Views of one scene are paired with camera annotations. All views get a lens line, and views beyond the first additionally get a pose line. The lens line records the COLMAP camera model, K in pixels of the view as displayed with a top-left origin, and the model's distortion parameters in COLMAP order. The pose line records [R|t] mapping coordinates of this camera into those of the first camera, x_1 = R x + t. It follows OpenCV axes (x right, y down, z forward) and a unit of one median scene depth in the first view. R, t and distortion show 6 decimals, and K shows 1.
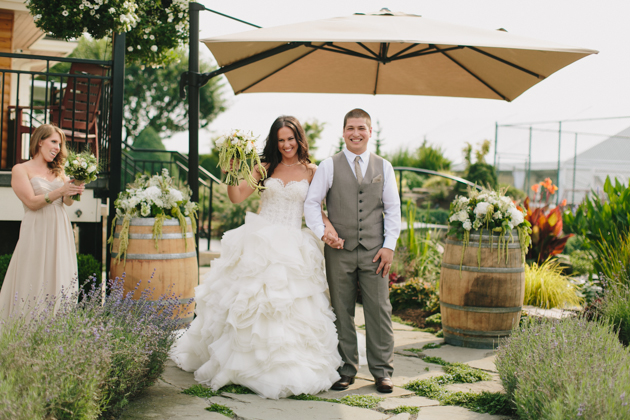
lens RADIAL K [[942.7, 0, 315.0], [0, 942.7, 210.0], [0, 0, 1]] dist [-0.115704, 0.189272]
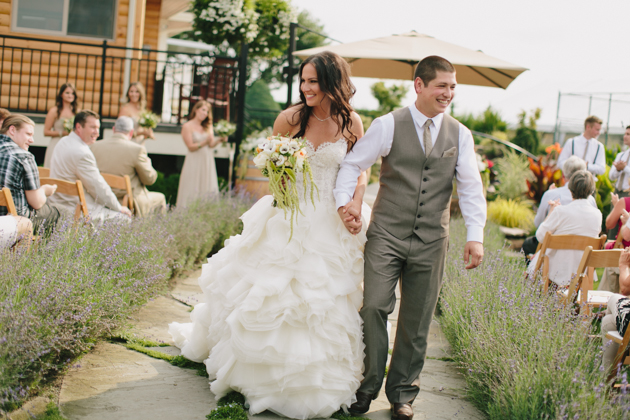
lens RADIAL K [[942.7, 0, 315.0], [0, 942.7, 210.0], [0, 0, 1]] dist [-0.115704, 0.189272]
pose [[0.992583, 0.052457, -0.109665, 0.108991], [-0.046496, 0.997335, 0.056219, 0.004532], [0.112322, -0.050703, 0.992377, -0.646263]]
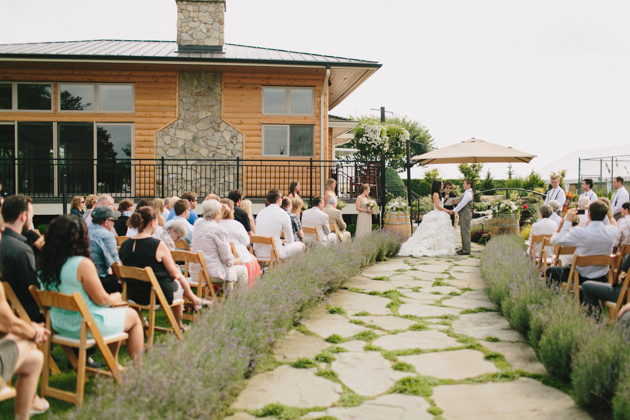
lens RADIAL K [[607.6, 0, 315.5], [0, 607.6, 152.5], [0, 0, 1]] dist [-0.005446, -0.004023]
pose [[0.955181, -0.054515, -0.290959, 0.171990], [0.025421, 0.994371, -0.102855, 0.013601], [0.294929, 0.090849, 0.951191, -1.038240]]
